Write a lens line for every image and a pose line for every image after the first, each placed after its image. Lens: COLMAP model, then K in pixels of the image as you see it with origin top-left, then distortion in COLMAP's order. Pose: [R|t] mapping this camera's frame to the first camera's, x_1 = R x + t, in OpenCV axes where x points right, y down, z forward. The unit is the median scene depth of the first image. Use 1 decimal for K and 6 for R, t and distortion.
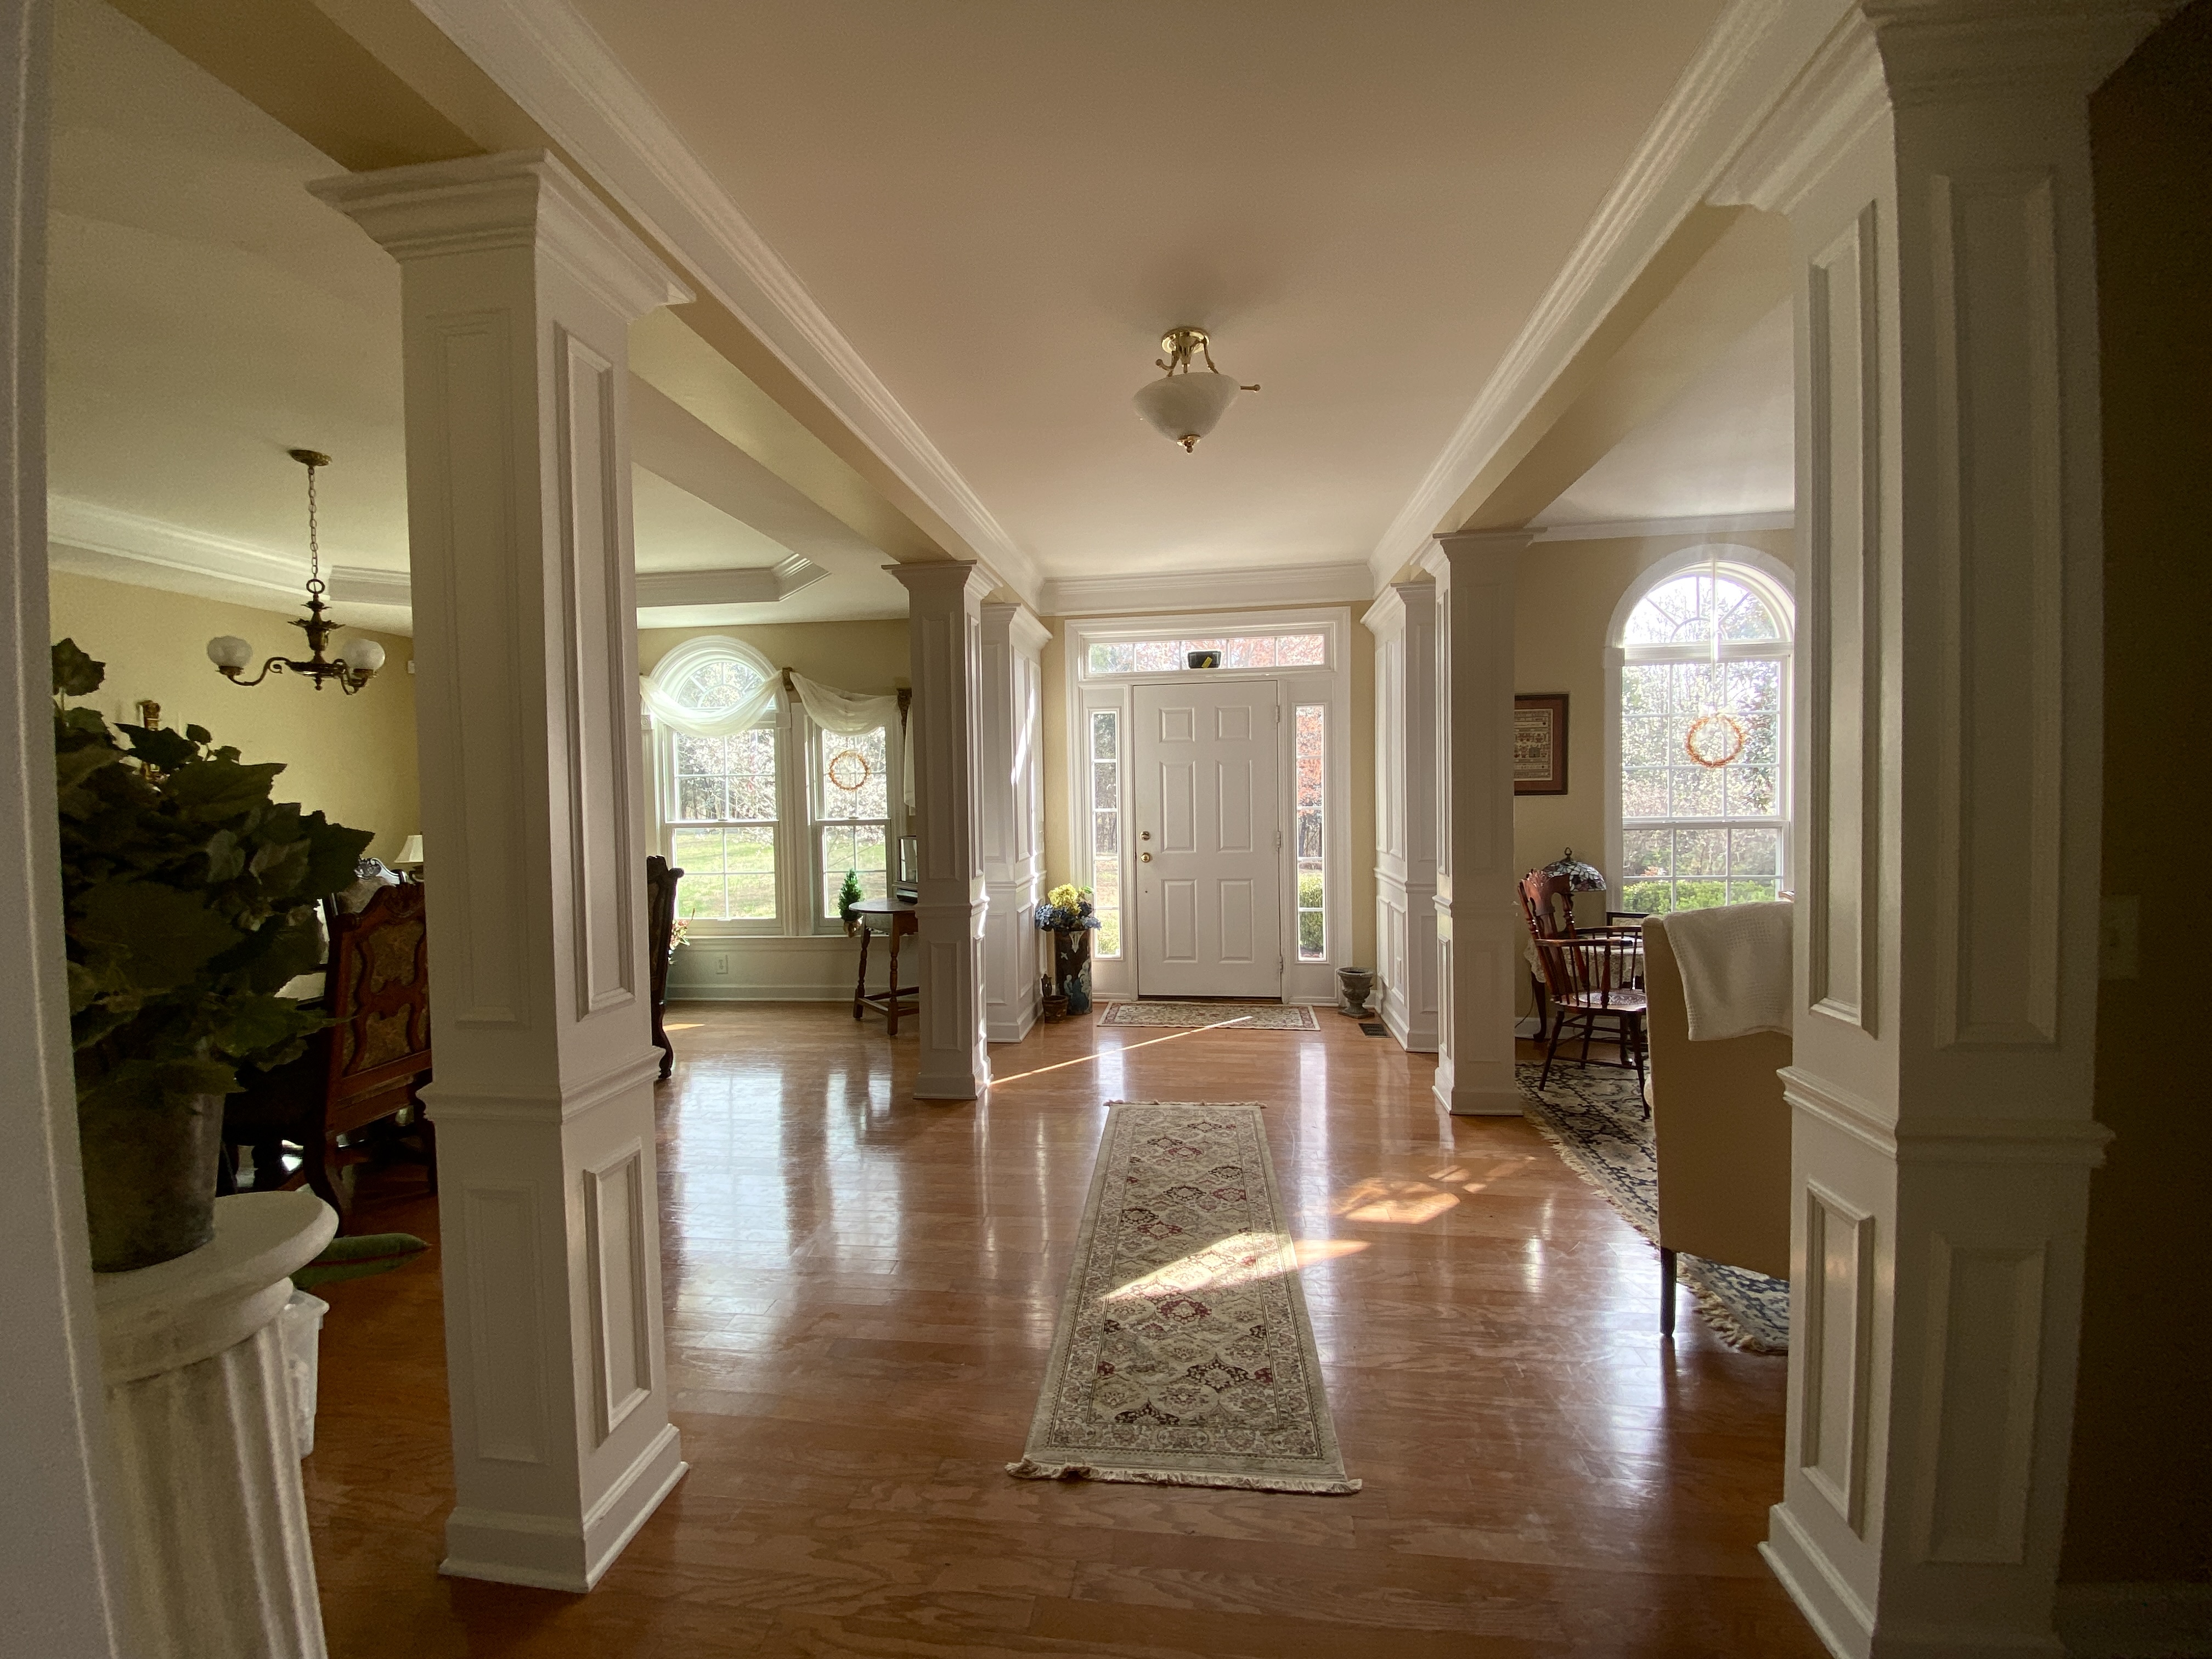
lens RADIAL K [[896.4, 0, 1106.0], [0, 896.4, 829.5], [0, 0, 1]] dist [0.021734, -0.021797]
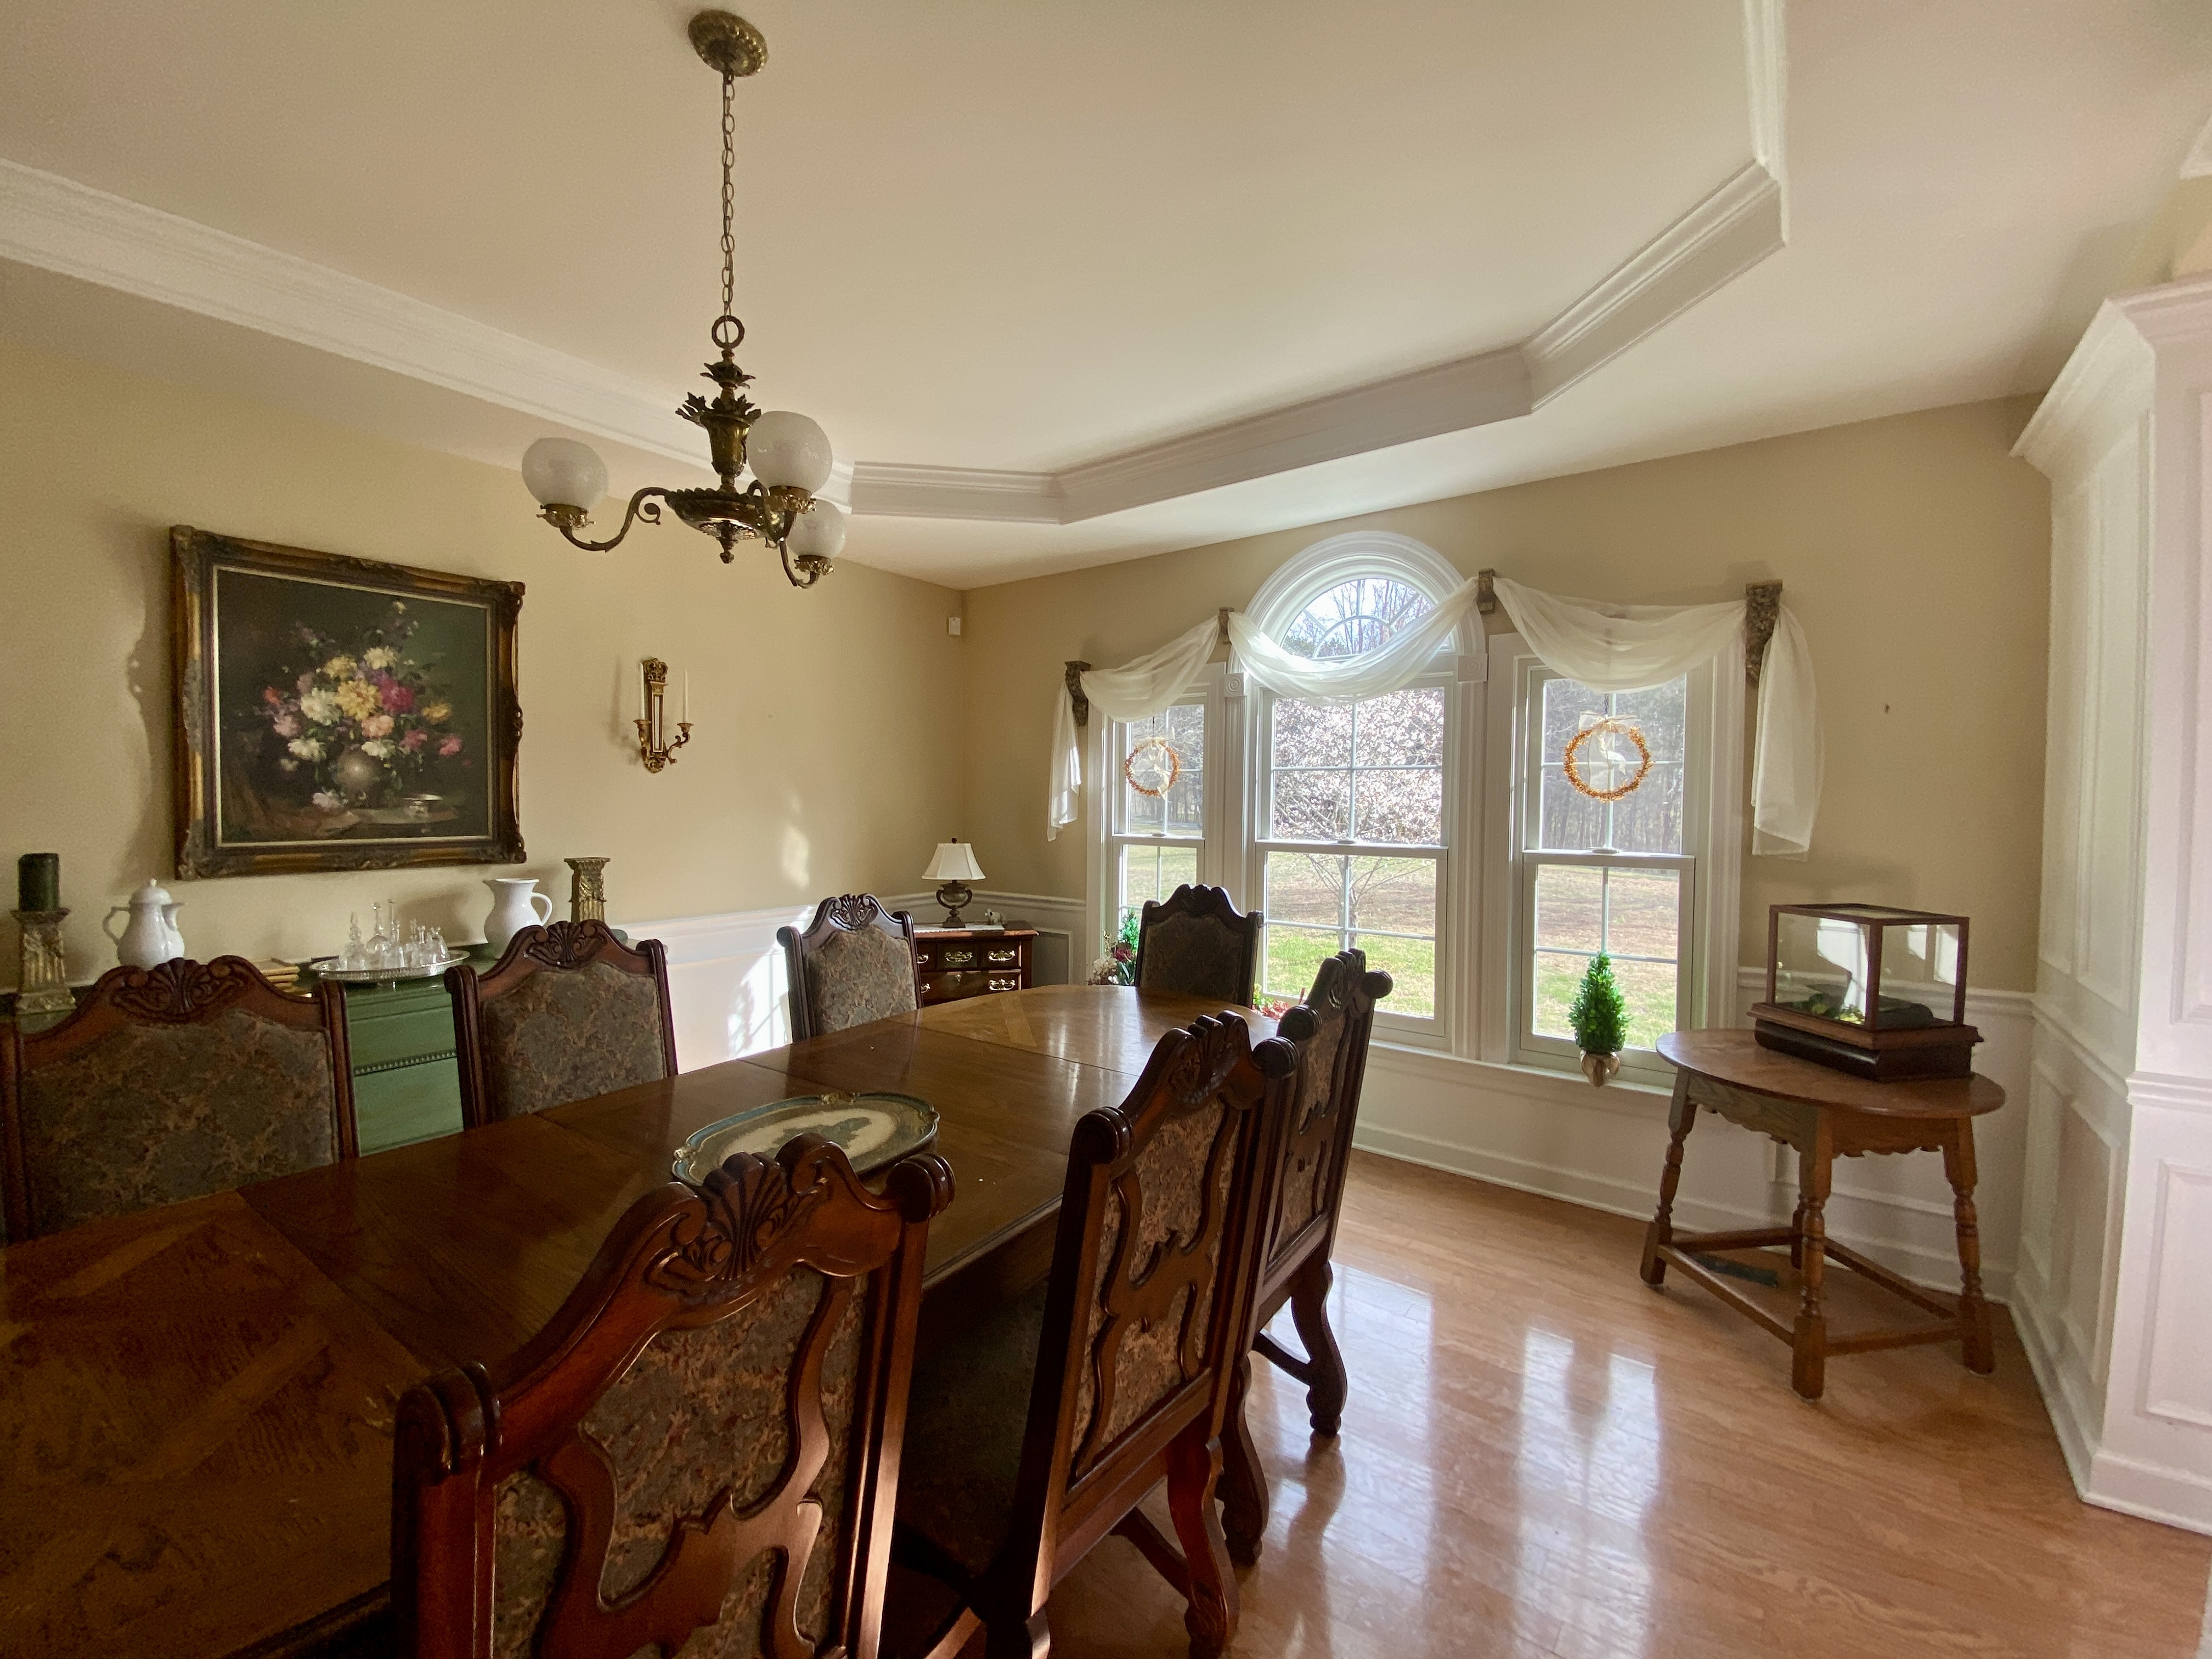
lens RADIAL K [[896.4, 0, 1106.0], [0, 896.4, 829.5], [0, 0, 1]] dist [0.021734, -0.021797]
pose [[0.871974, 0.041453, -0.487794, -0.287524], [-0.041132, 0.999089, 0.011377, -0.020164], [0.487821, 0.010143, 0.872885, 0.417139]]
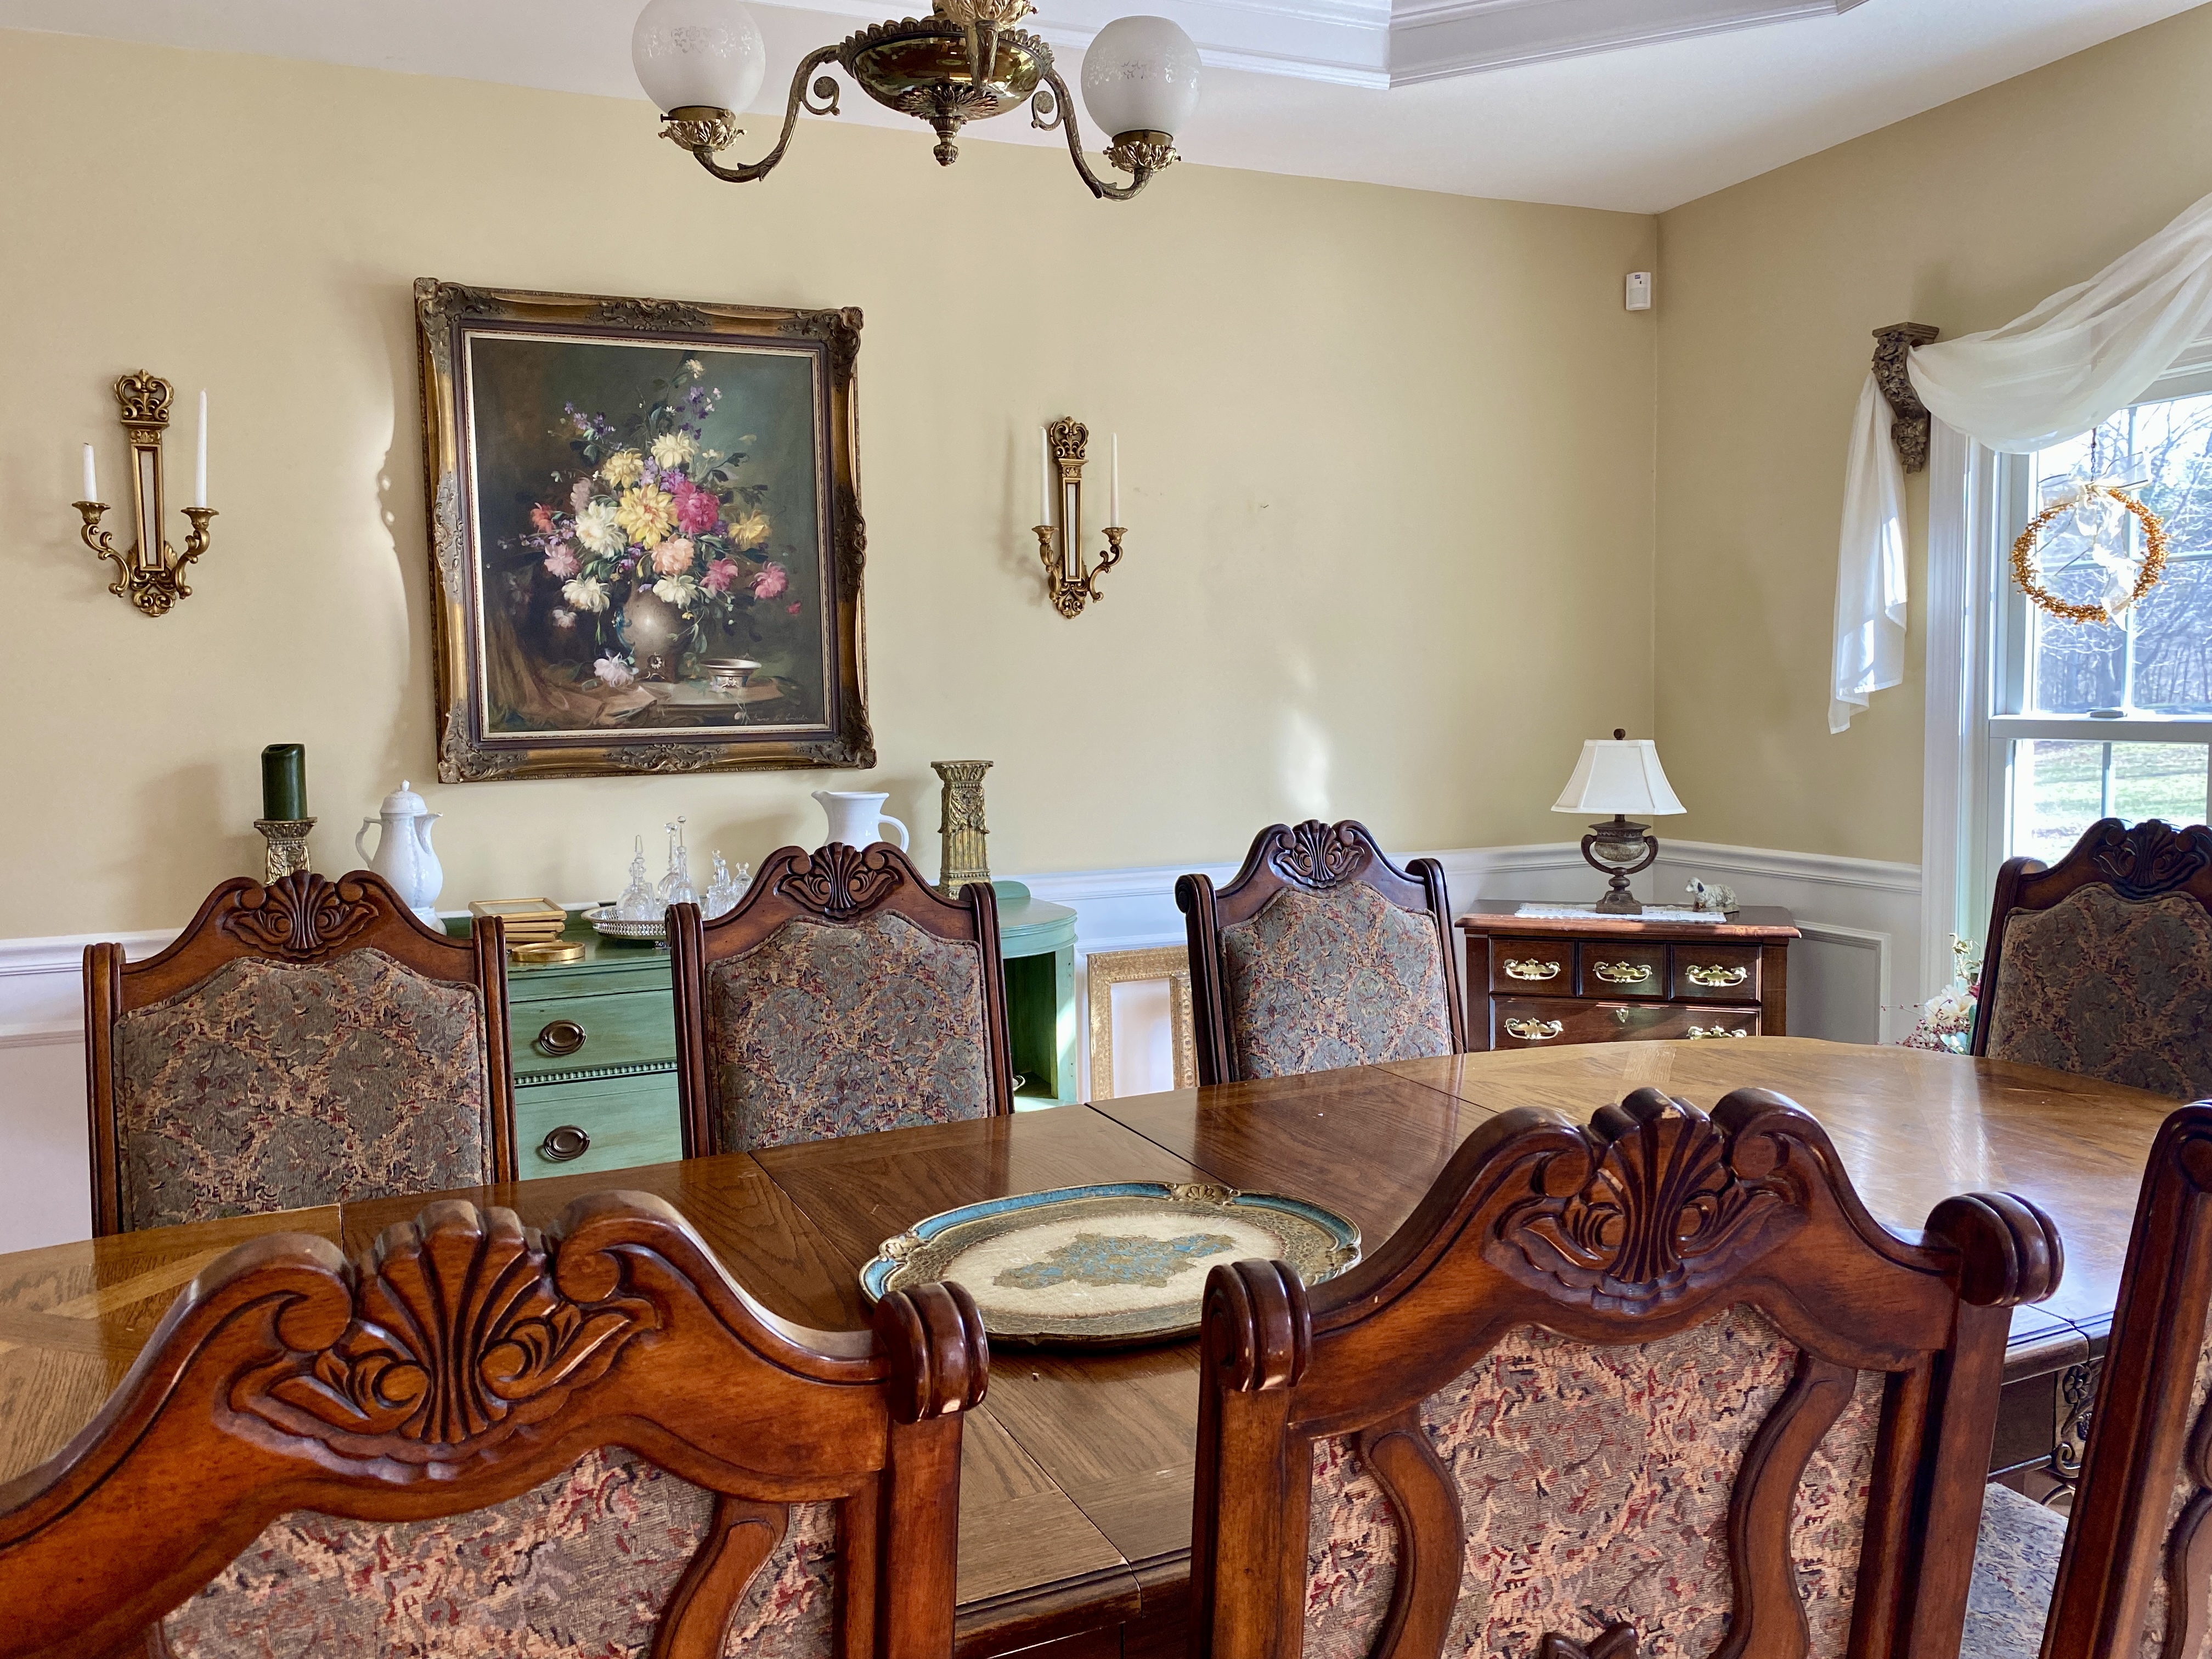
lens RADIAL K [[1683.1, 0, 1108.6], [0, 1683.1, 815.5], [0, 0, 1]] dist [0.088252, -0.128110]
pose [[0.494222, 0.072238, -0.866329, -0.265890], [-0.023256, 0.997284, 0.069890, -0.008069], [0.869025, -0.014394, 0.494559, 0.484169]]
